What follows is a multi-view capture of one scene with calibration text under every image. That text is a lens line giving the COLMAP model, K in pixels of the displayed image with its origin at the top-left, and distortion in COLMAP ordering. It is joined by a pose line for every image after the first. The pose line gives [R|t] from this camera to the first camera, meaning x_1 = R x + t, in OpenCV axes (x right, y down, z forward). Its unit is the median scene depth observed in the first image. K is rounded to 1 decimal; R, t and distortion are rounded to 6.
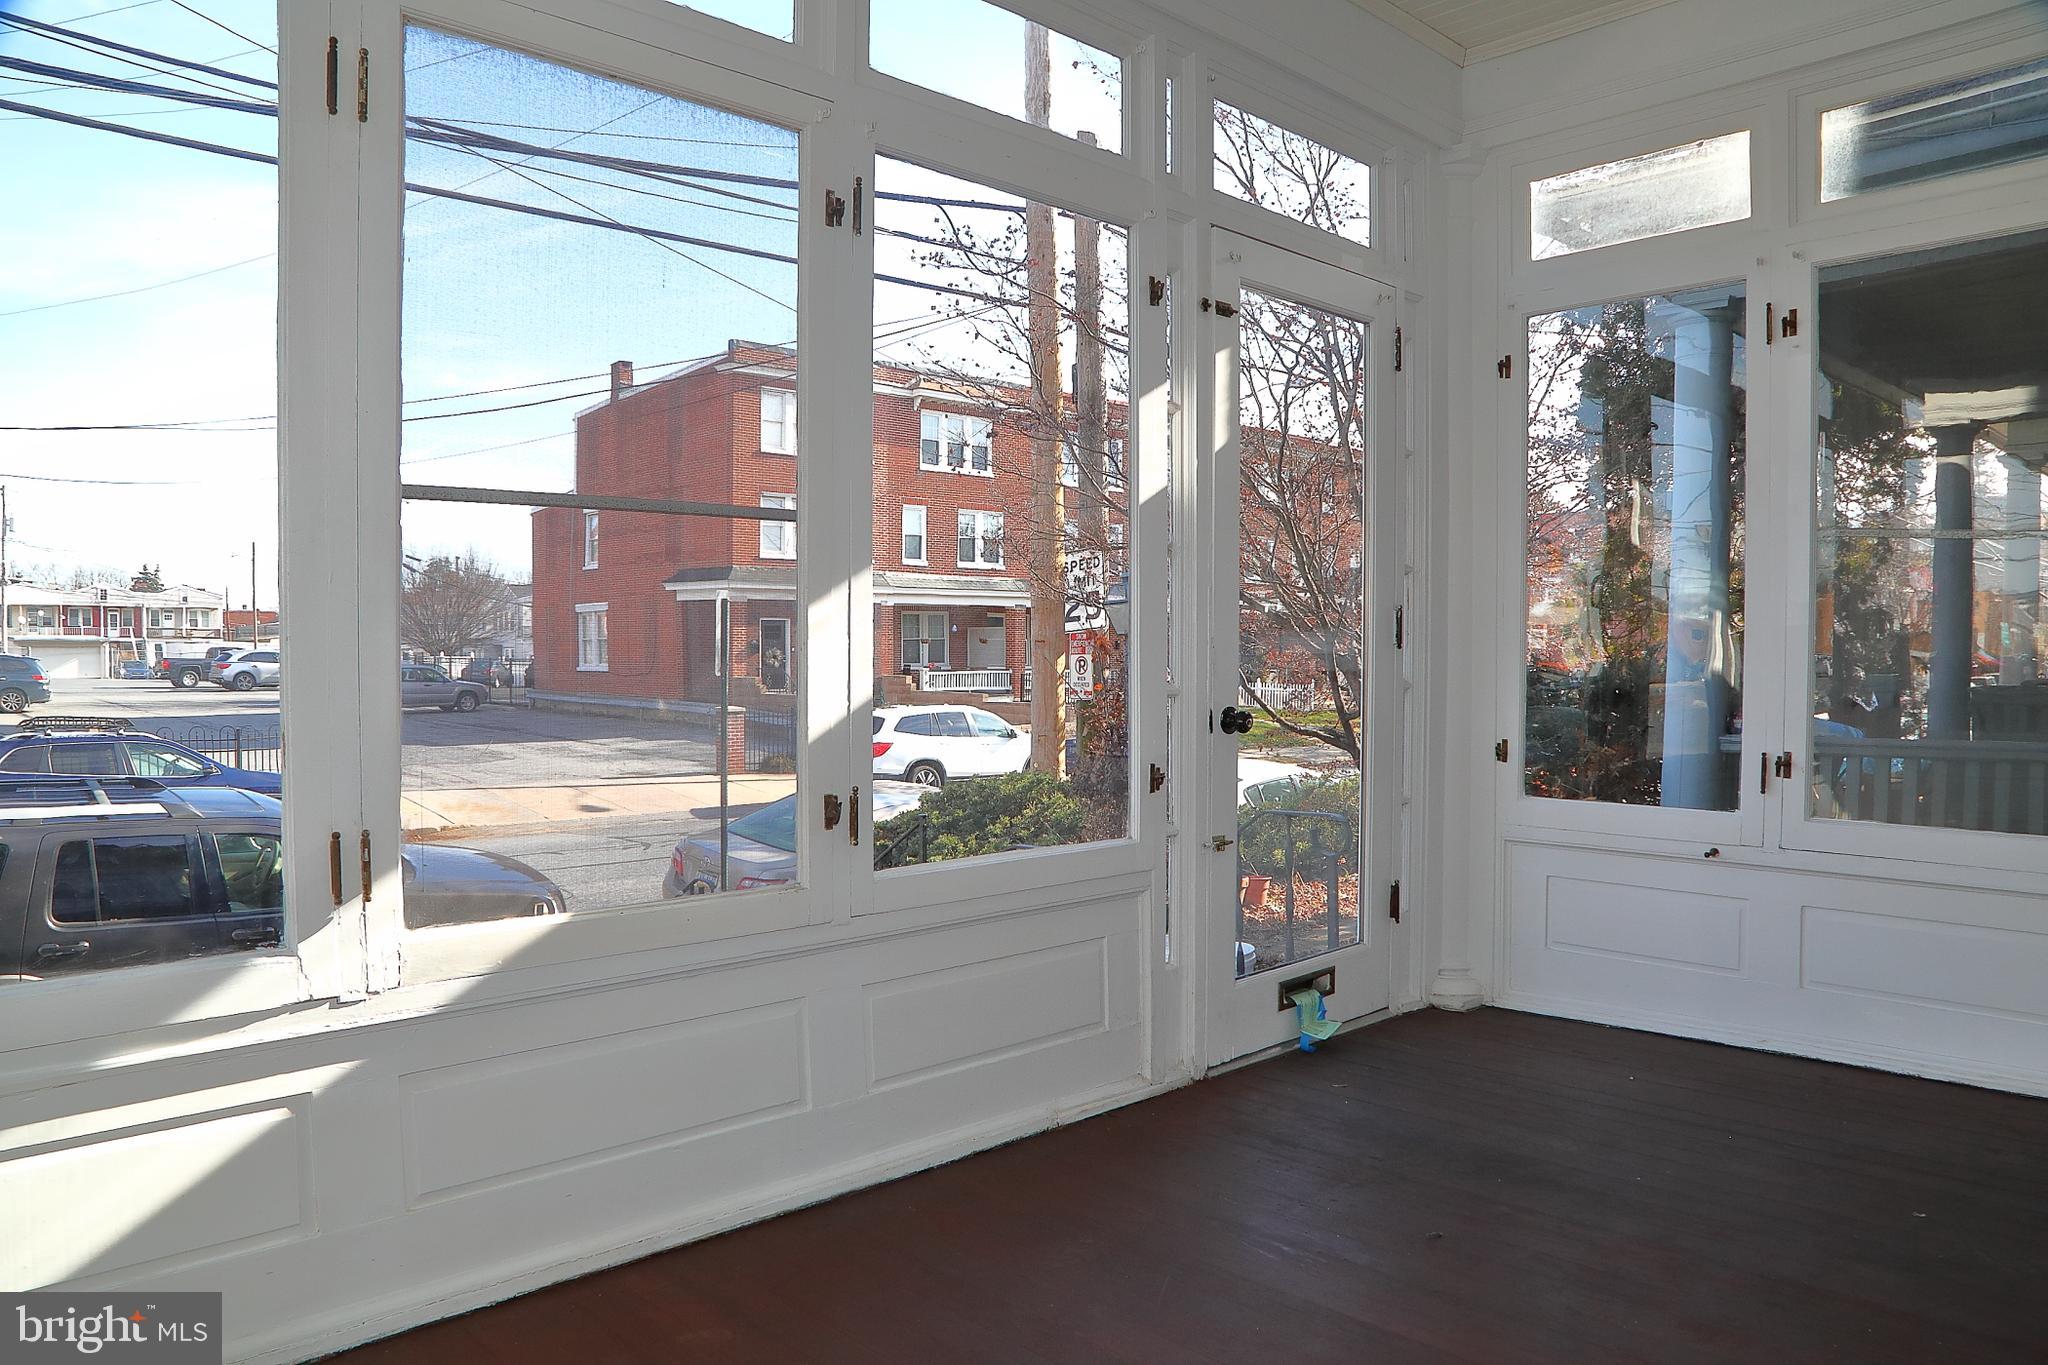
lens RADIAL K [[1401.9, 0, 1005.7], [0, 1401.9, 684.3], [0, 0, 1]] dist [-0.112766, 0.040730]
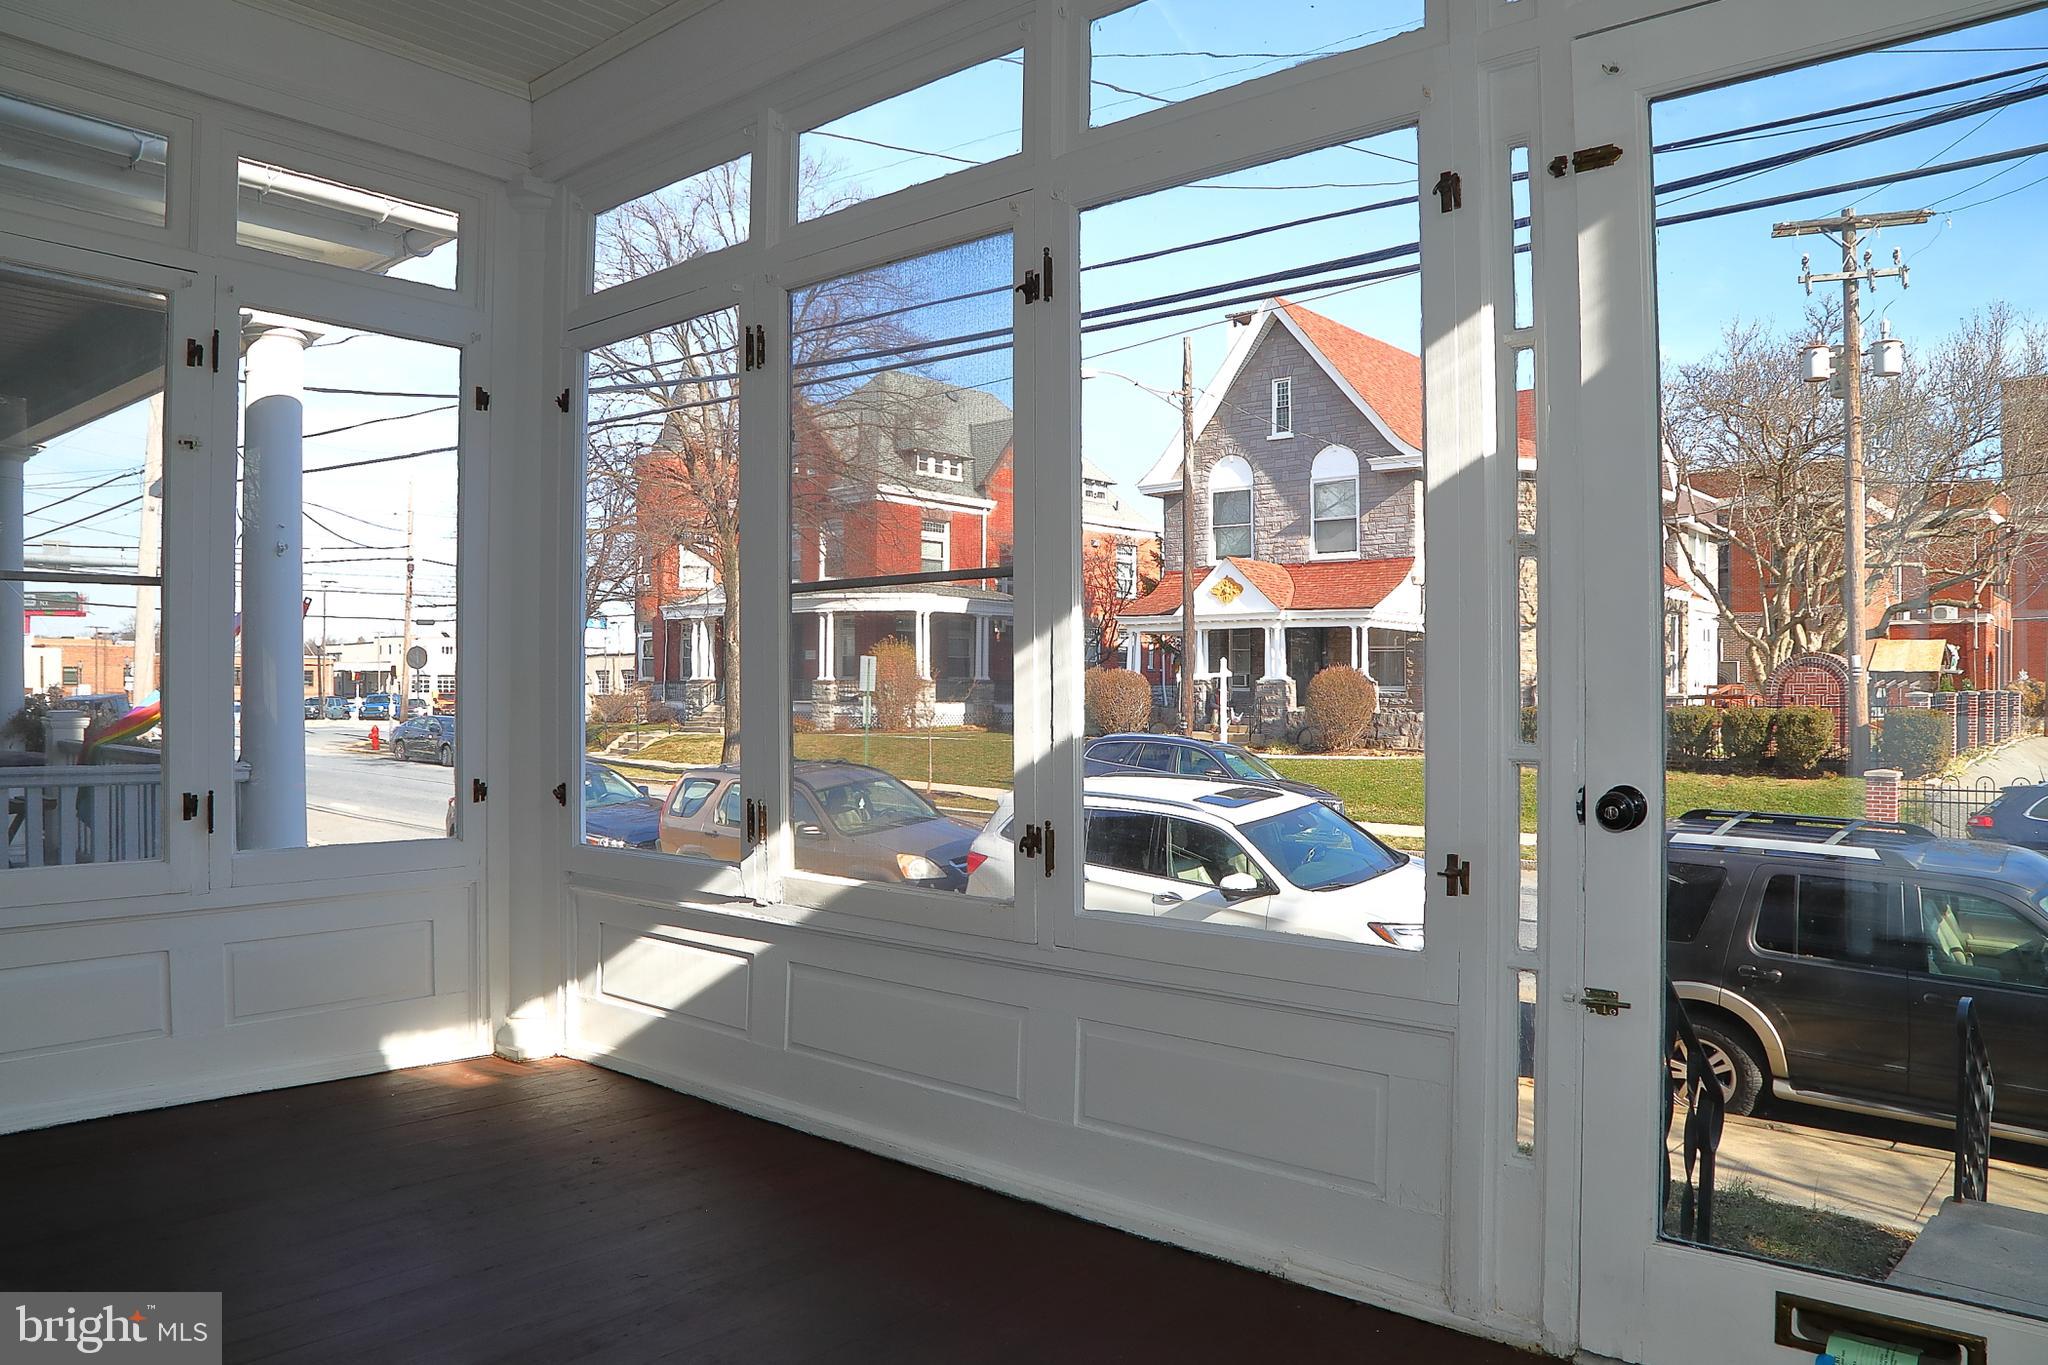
lens RADIAL K [[1401.9, 0, 1005.7], [0, 1401.9, 684.3], [0, 0, 1]] dist [-0.112766, 0.040730]
pose [[0.114738, -0.004179, -0.993387, 0.957872], [-0.029203, 0.999545, -0.007577, -0.021102], [0.992966, 0.029879, 0.114564, 0.861769]]
